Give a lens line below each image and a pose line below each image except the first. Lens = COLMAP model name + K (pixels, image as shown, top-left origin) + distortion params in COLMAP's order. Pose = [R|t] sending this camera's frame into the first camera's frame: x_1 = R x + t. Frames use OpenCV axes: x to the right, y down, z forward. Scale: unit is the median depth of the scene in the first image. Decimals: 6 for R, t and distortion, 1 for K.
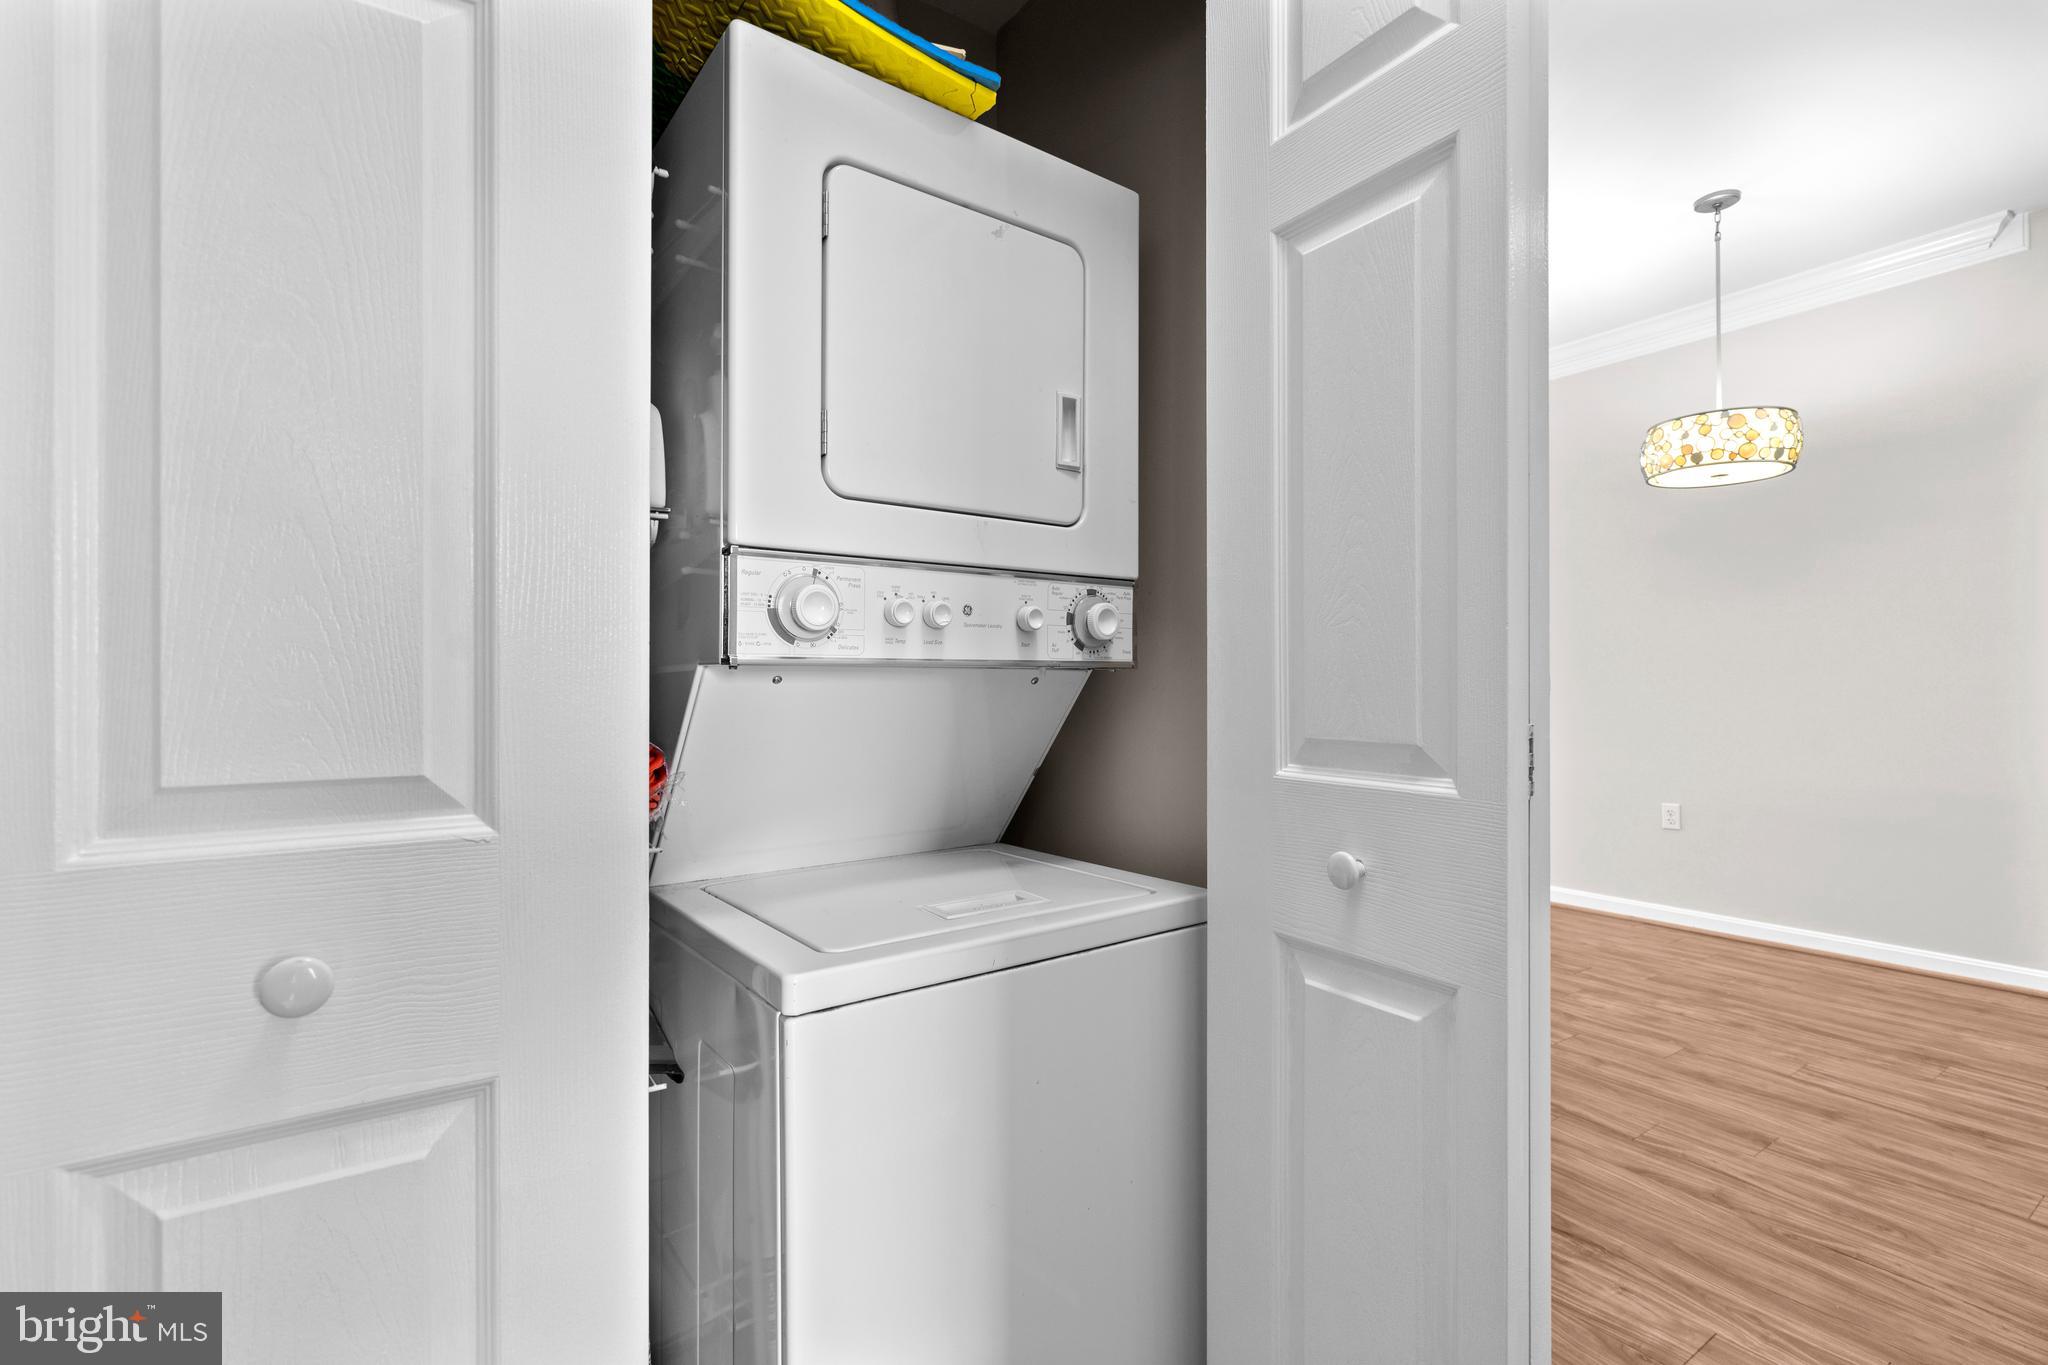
lens RADIAL K [[929.9, 0, 1035.3], [0, 929.9, 686.5], [0, 0, 1]] dist [-0.005774, 0.003202]
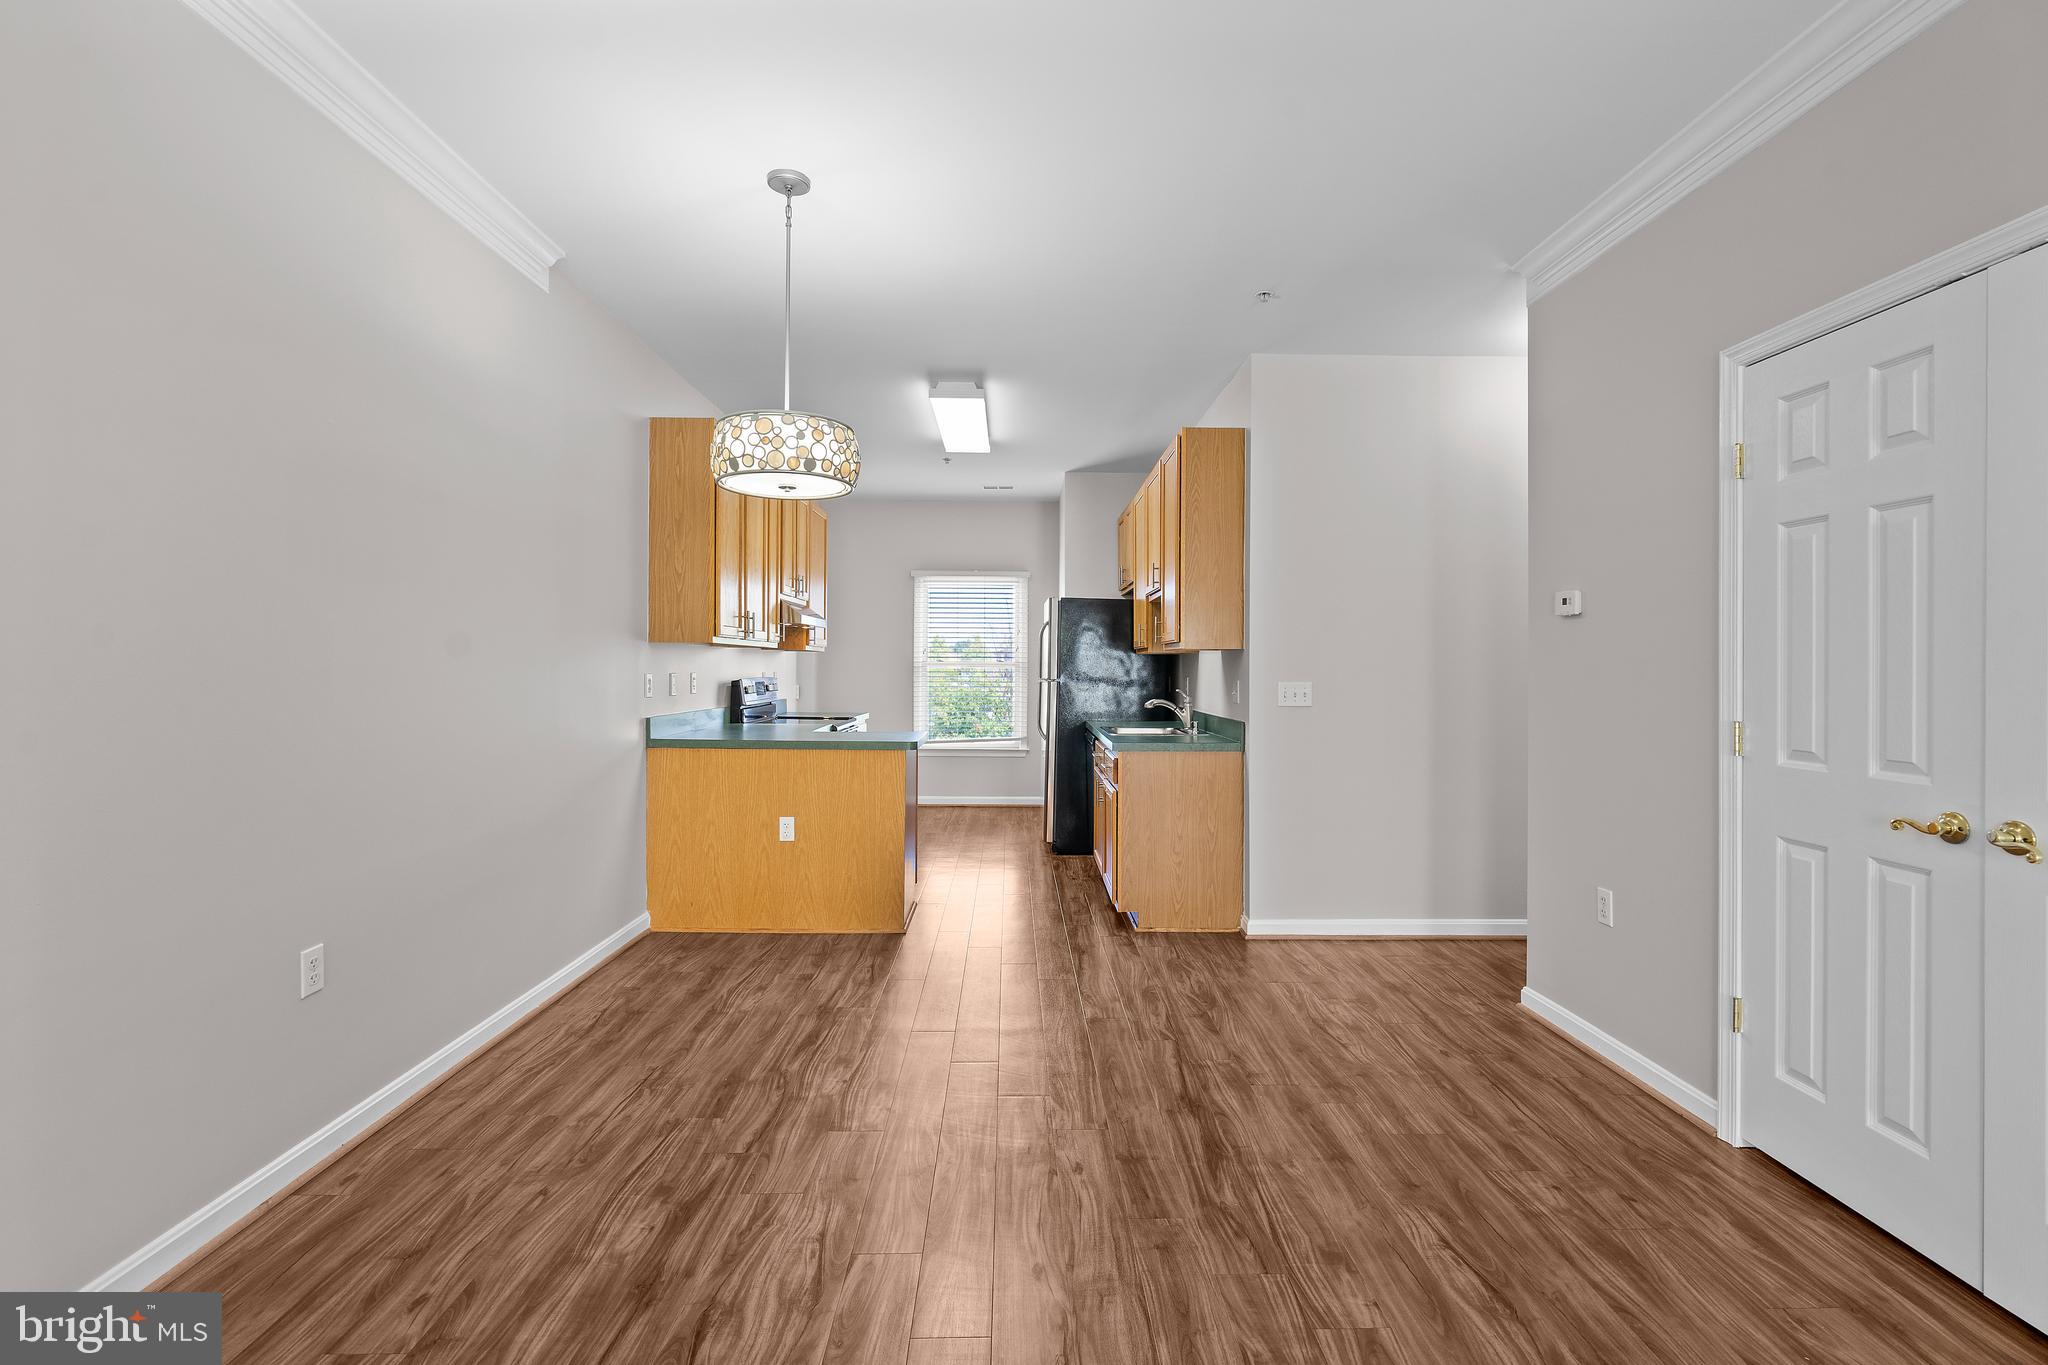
lens RADIAL K [[929.9, 0, 1031.8], [0, 929.9, 671.3], [0, 0, 1]] dist [-0.005774, 0.003202]
pose [[-0.837191, -0.001175, 0.546909, 0.049086], [-0.000472, 0.999999, 0.001426, -0.055151], [-0.546910, 0.000936, -0.837191, 1.807825]]
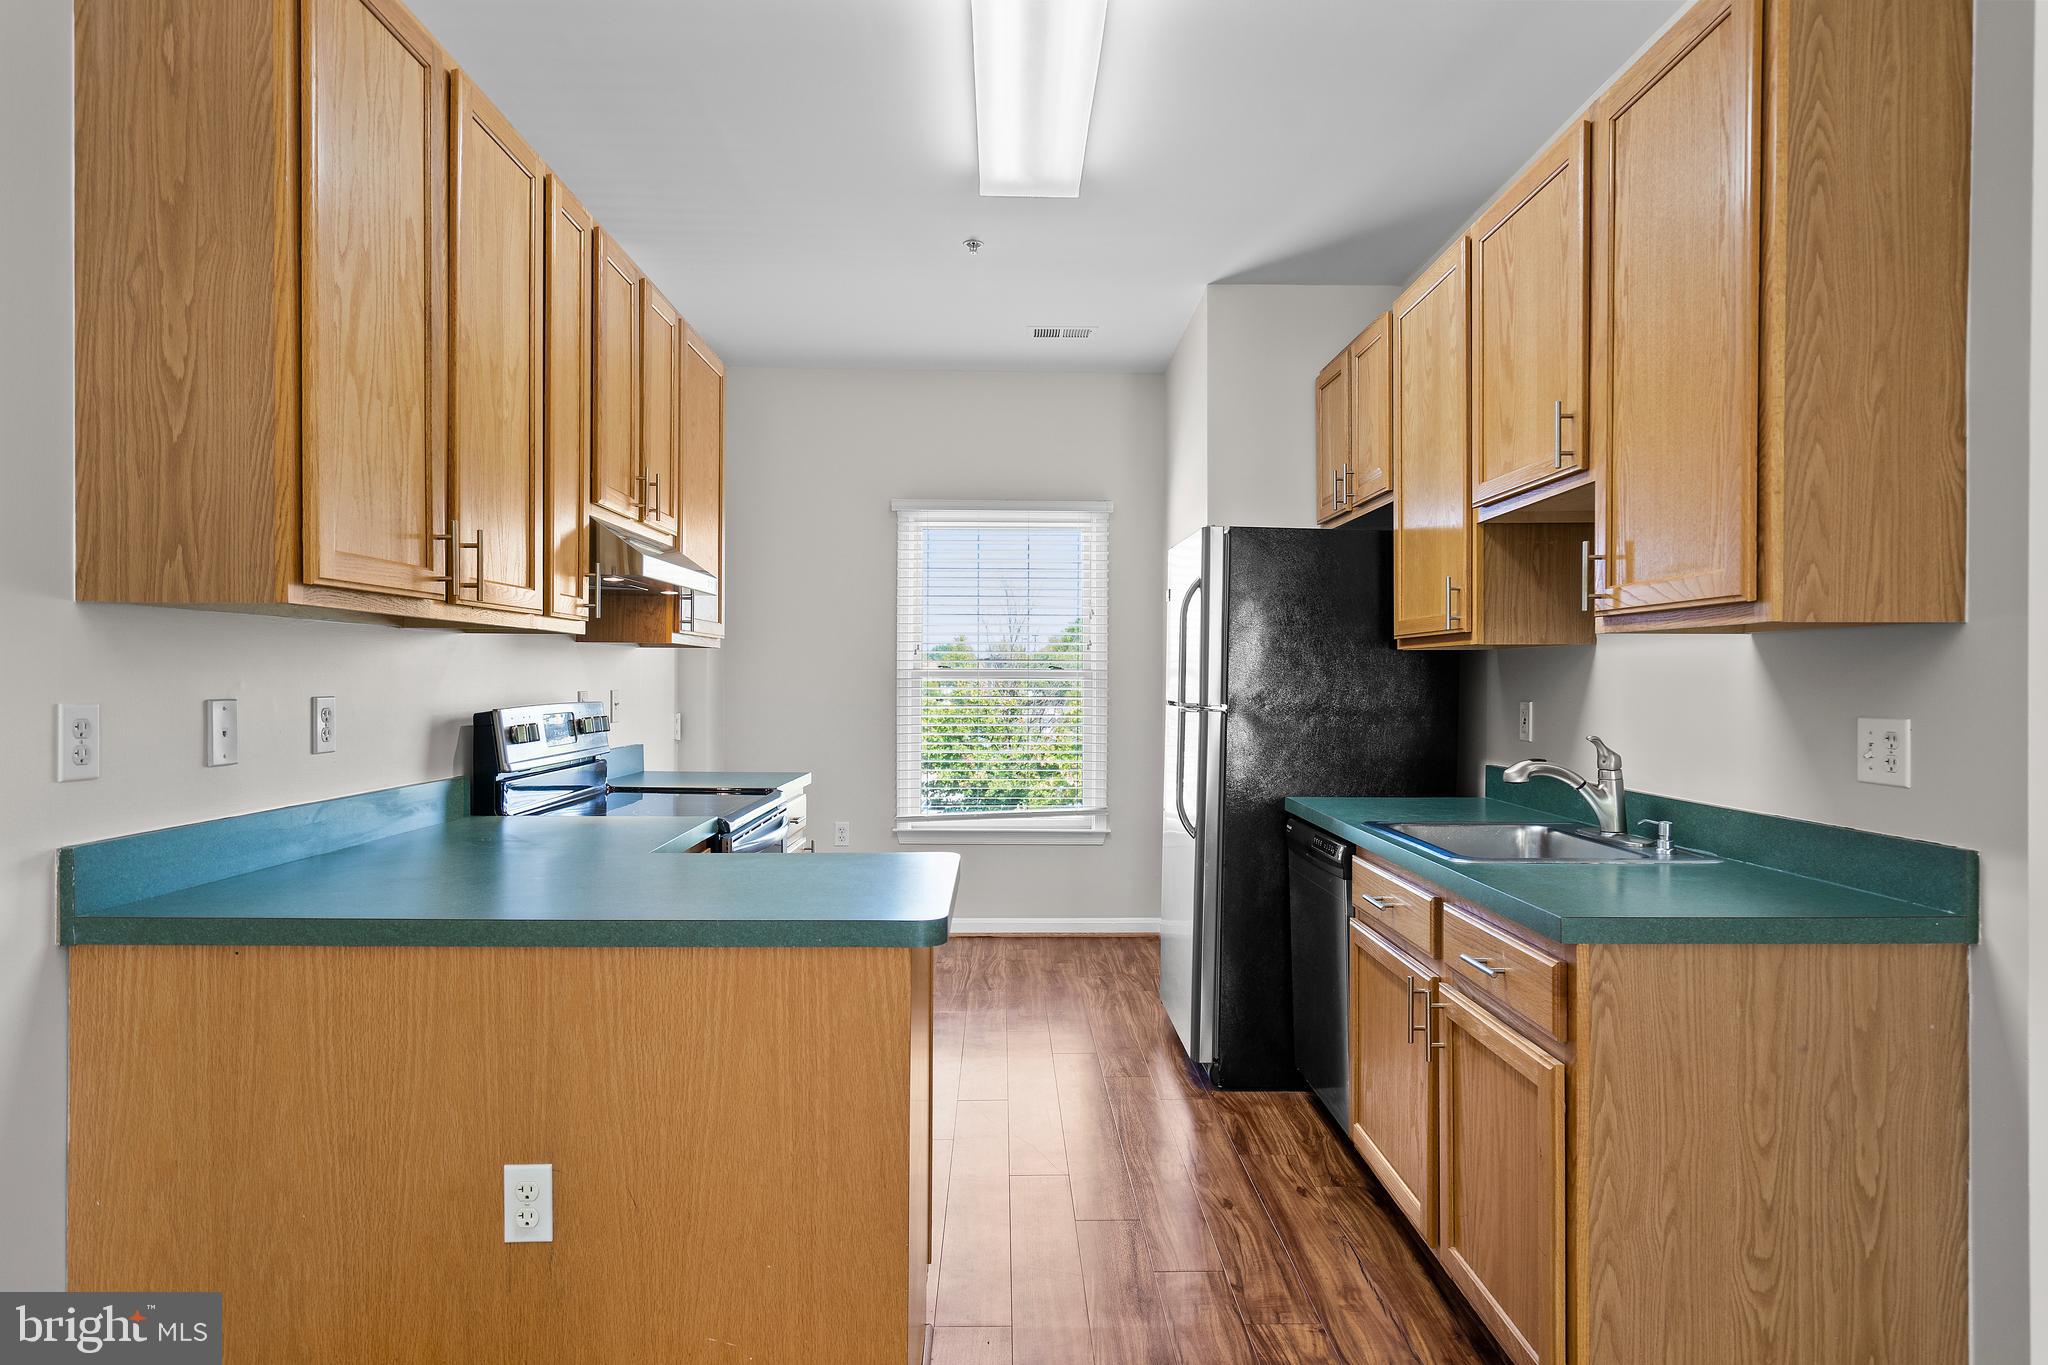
lens RADIAL K [[1169.4, 0, 1035.2], [0, 1169.4, 682.1], [0, 0, 1]] dist [0.003963, 0.002102]
pose [[-0.840201, 0.001166, 0.542273, 0.686950], [0.001384, 0.999999, -0.000005, -0.058793], [-0.542273, 0.000746, -0.840202, 1.102754]]
